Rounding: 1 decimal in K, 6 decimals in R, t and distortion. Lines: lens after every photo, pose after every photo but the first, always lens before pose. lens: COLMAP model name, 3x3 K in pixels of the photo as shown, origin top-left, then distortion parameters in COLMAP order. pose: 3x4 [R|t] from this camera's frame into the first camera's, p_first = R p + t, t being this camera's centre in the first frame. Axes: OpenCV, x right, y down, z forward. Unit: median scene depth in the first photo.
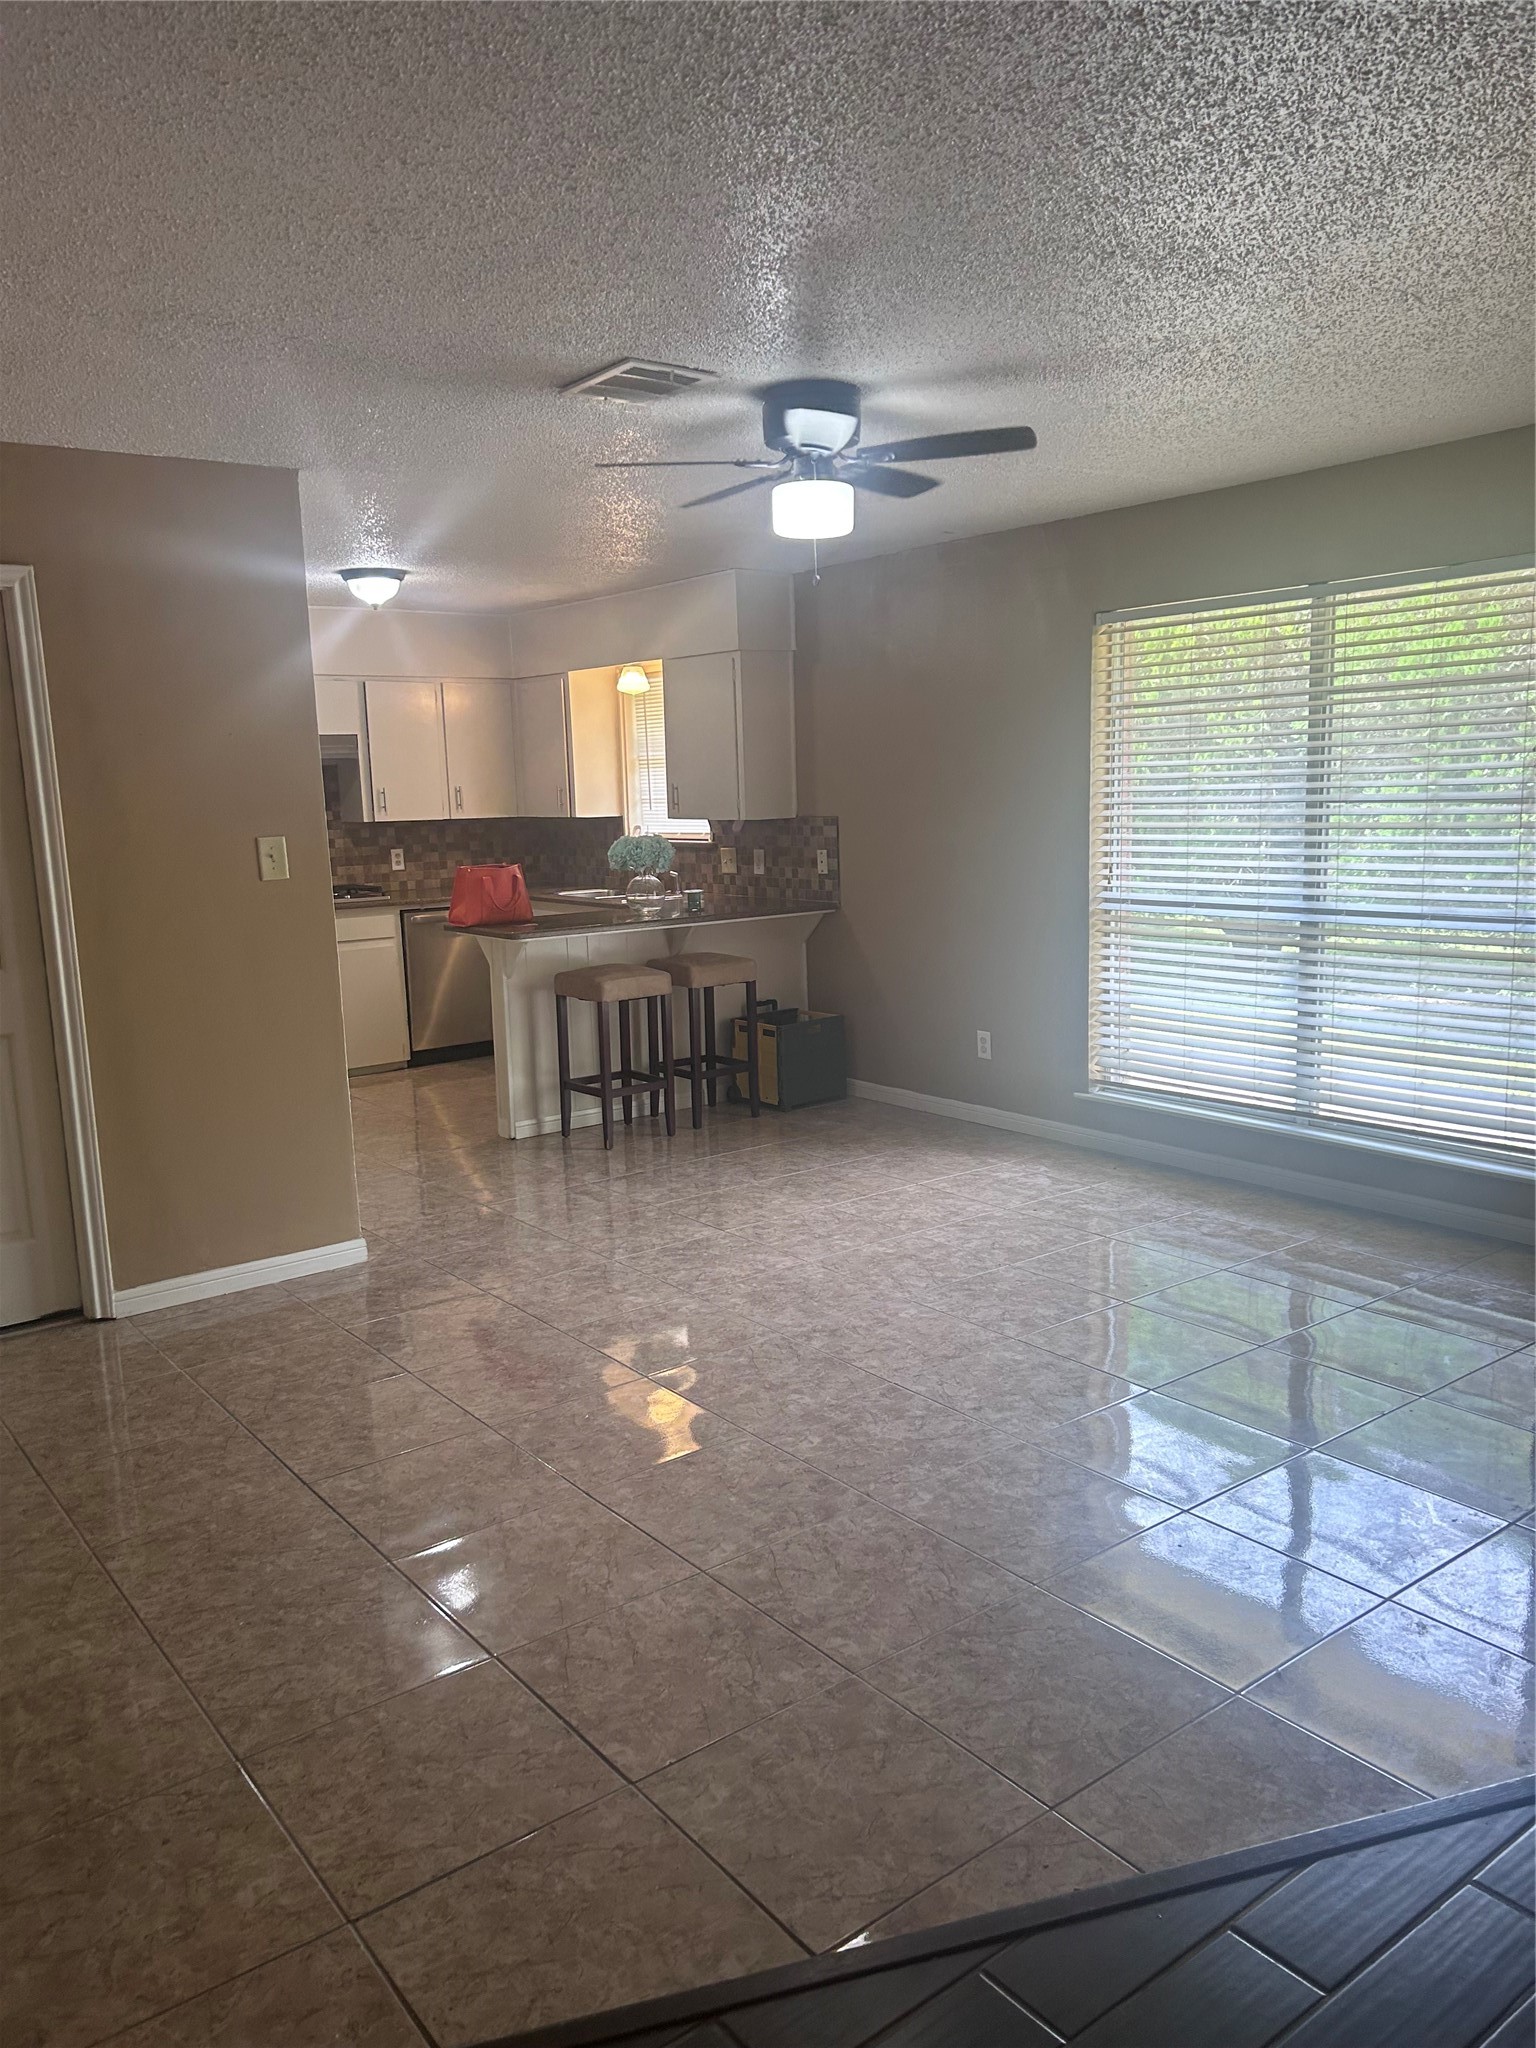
lens RADIAL K [[1533.1, 0, 768.0], [0, 1533.1, 1024.0], [0, 0, 1]] dist [0.071941, -0.071981]
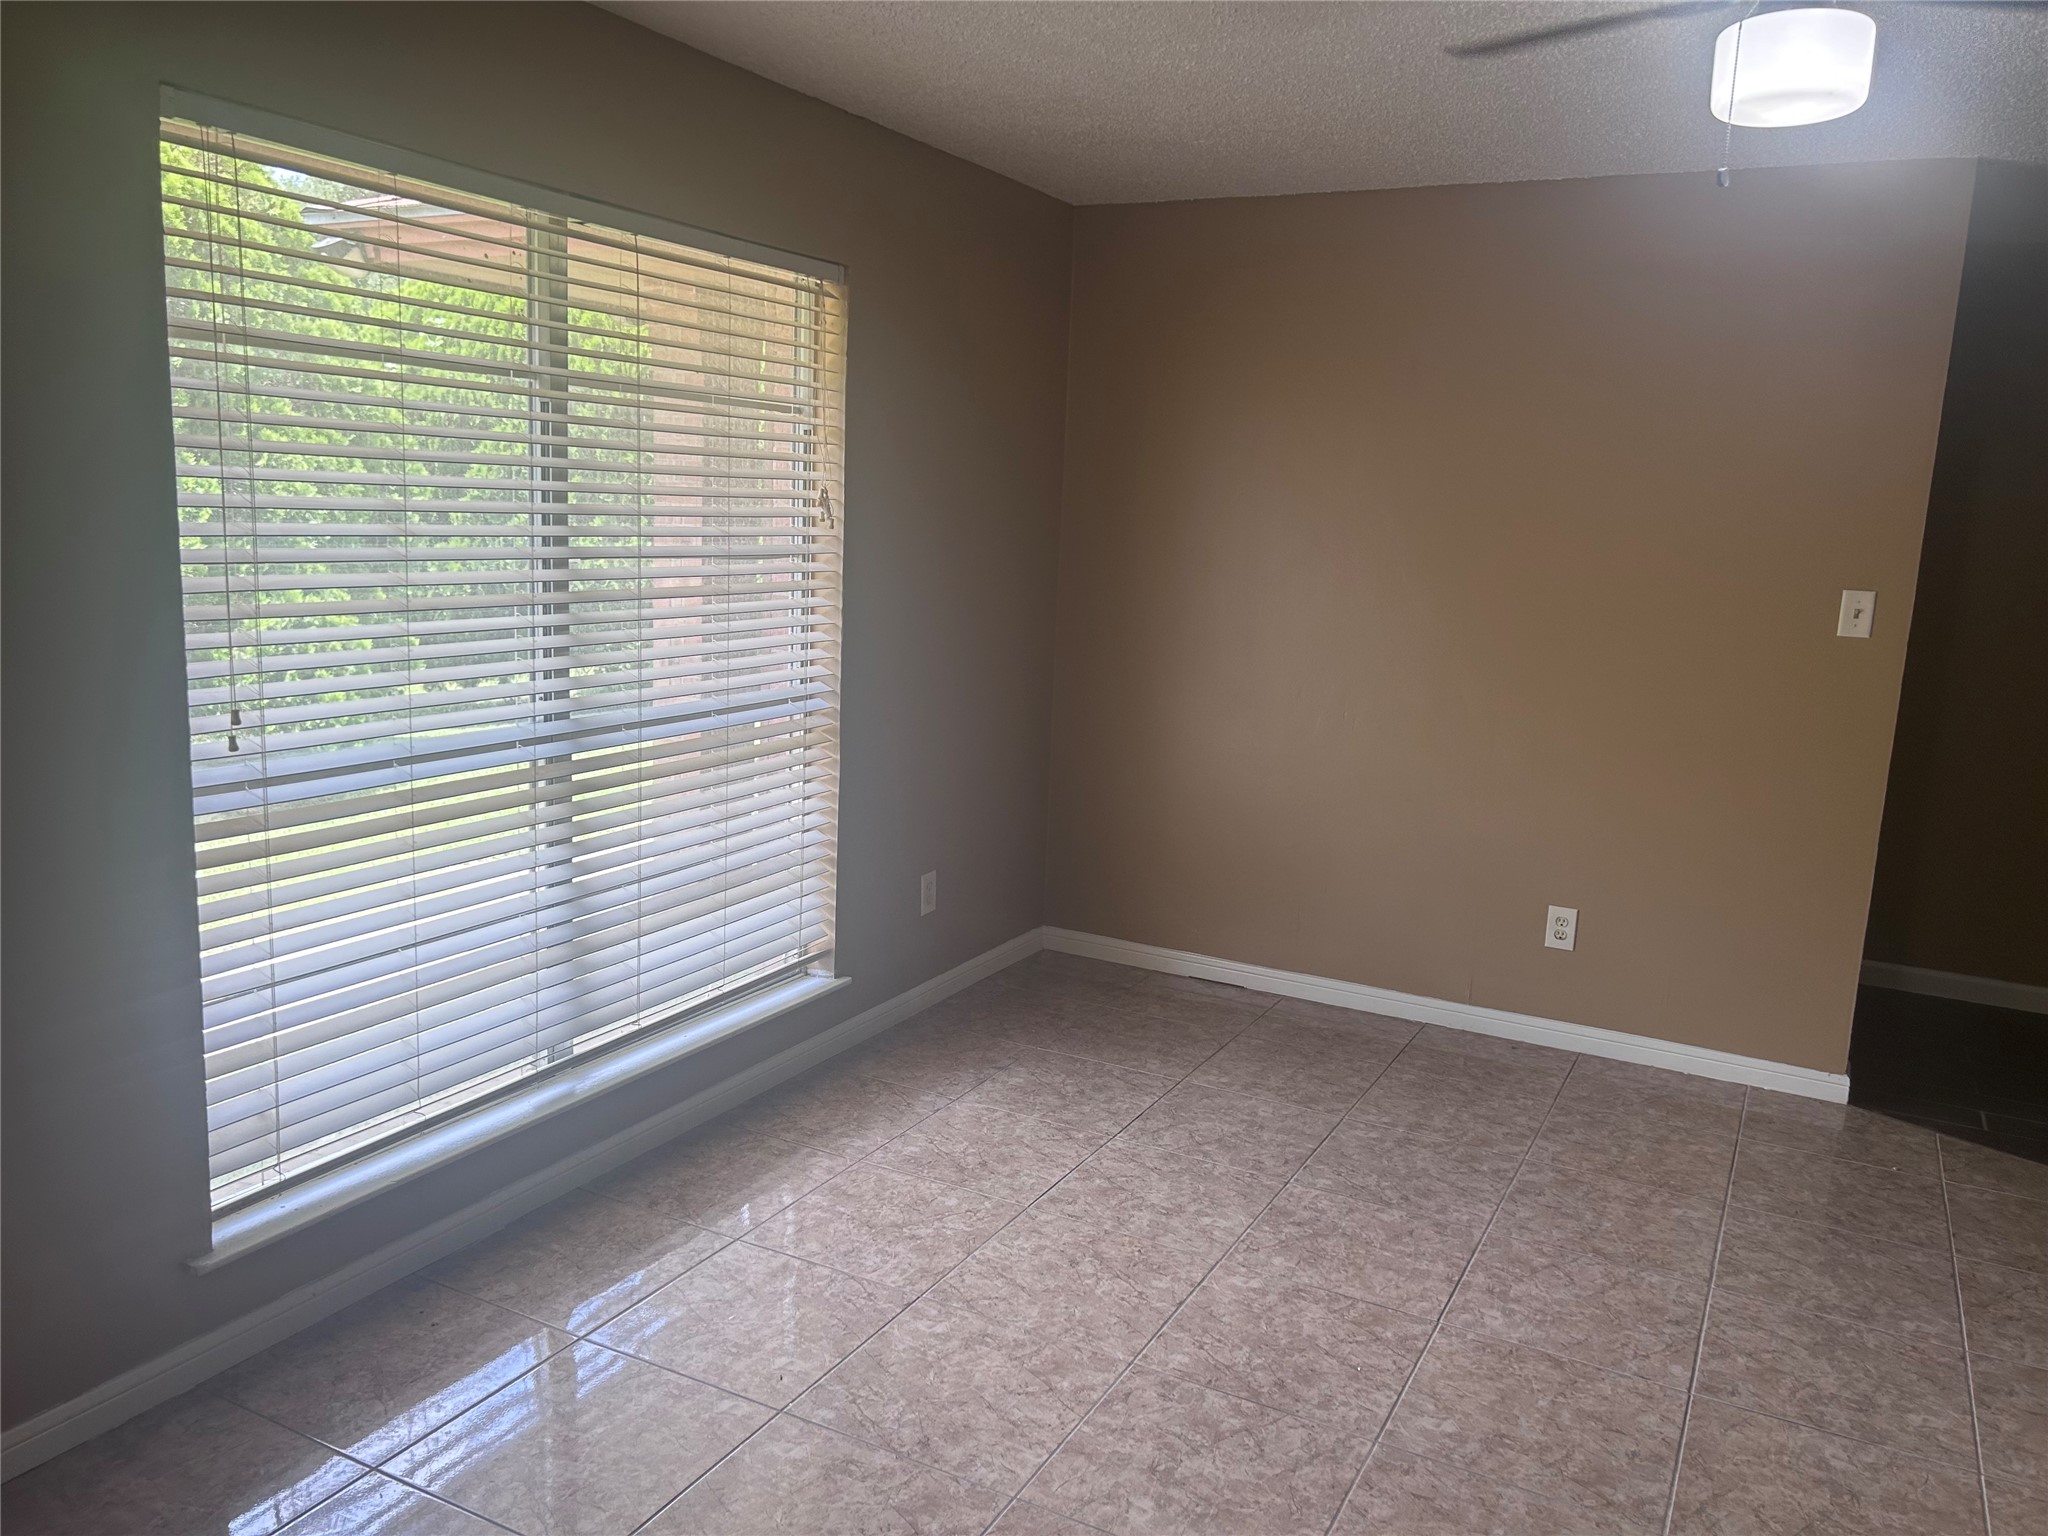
lens RADIAL K [[1533.1, 0, 1035.3], [0, 1533.1, 732.1], [0, 0, 1]] dist [0.071941, -0.071981]
pose [[-0.422959, -0.120538, 0.898096, -0.295285], [0.112747, 0.976411, 0.184147, -0.170893], [-0.899107, 0.179145, -0.399392, 1.106034]]
